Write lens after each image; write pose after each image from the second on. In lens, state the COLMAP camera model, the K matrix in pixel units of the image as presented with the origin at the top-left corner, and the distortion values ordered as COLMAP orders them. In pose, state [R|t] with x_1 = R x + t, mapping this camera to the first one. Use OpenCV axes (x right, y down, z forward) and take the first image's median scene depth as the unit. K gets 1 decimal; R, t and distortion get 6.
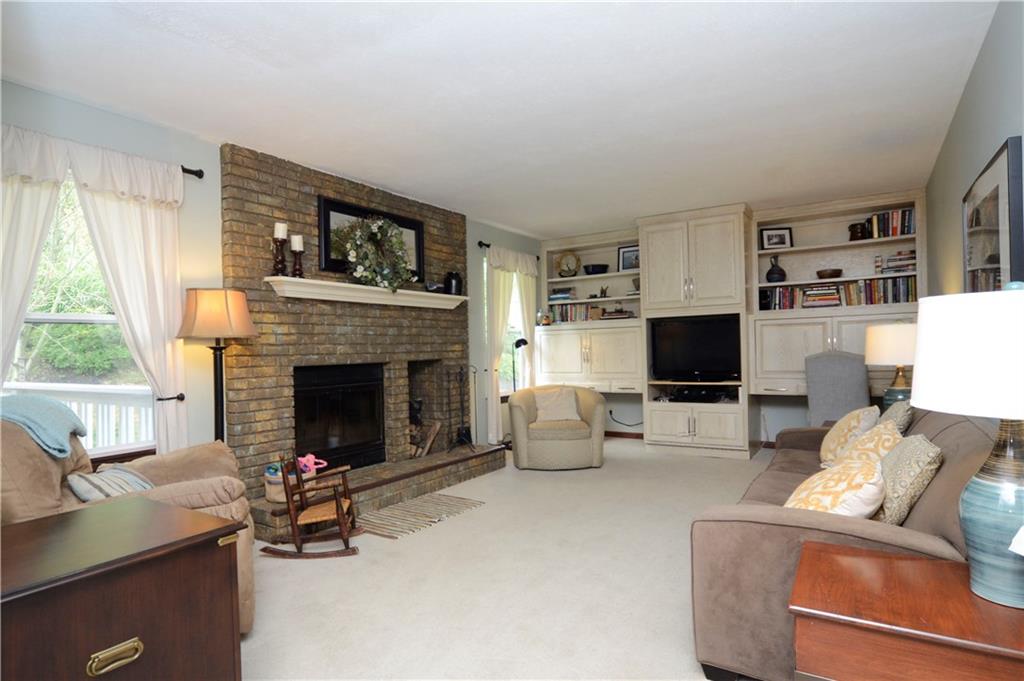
lens RADIAL K [[569.9, 0, 513.6], [0, 569.9, 354.9], [0, 0, 1]] dist [-0.010521, 0.001076]
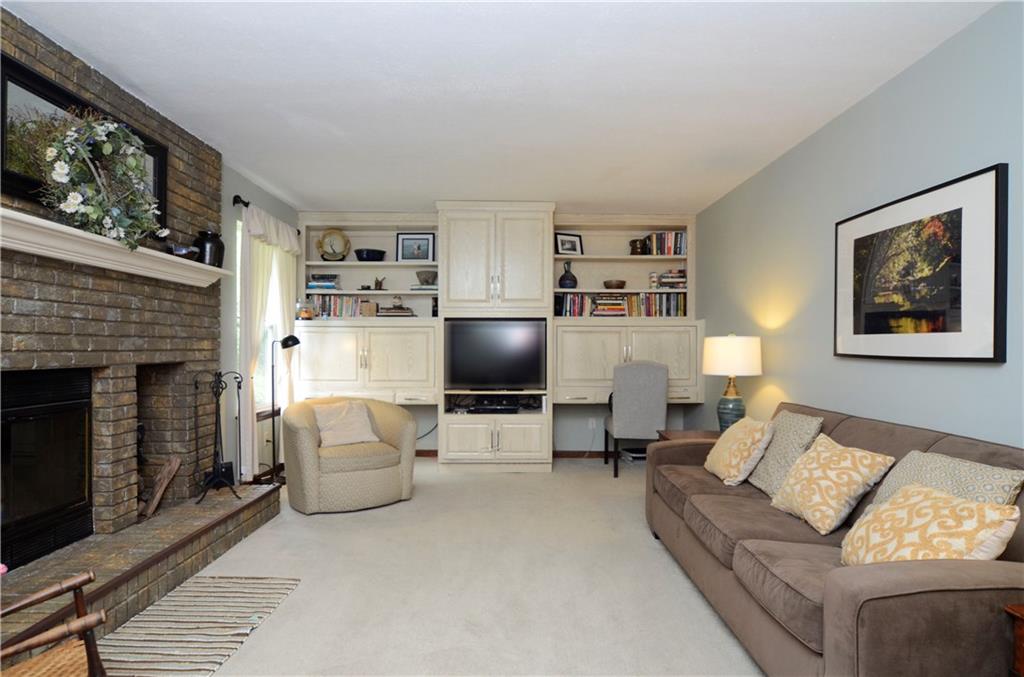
lens RADIAL K [[569.9, 0, 513.6], [0, 569.9, 352.9], [0, 0, 1]] dist [-0.010521, 0.001076]
pose [[0.834943, 0.023126, 0.549851, -0.167443], [-0.018412, 0.999731, -0.014090, -0.000606], [-0.550029, 0.001641, 0.835144, 0.240307]]
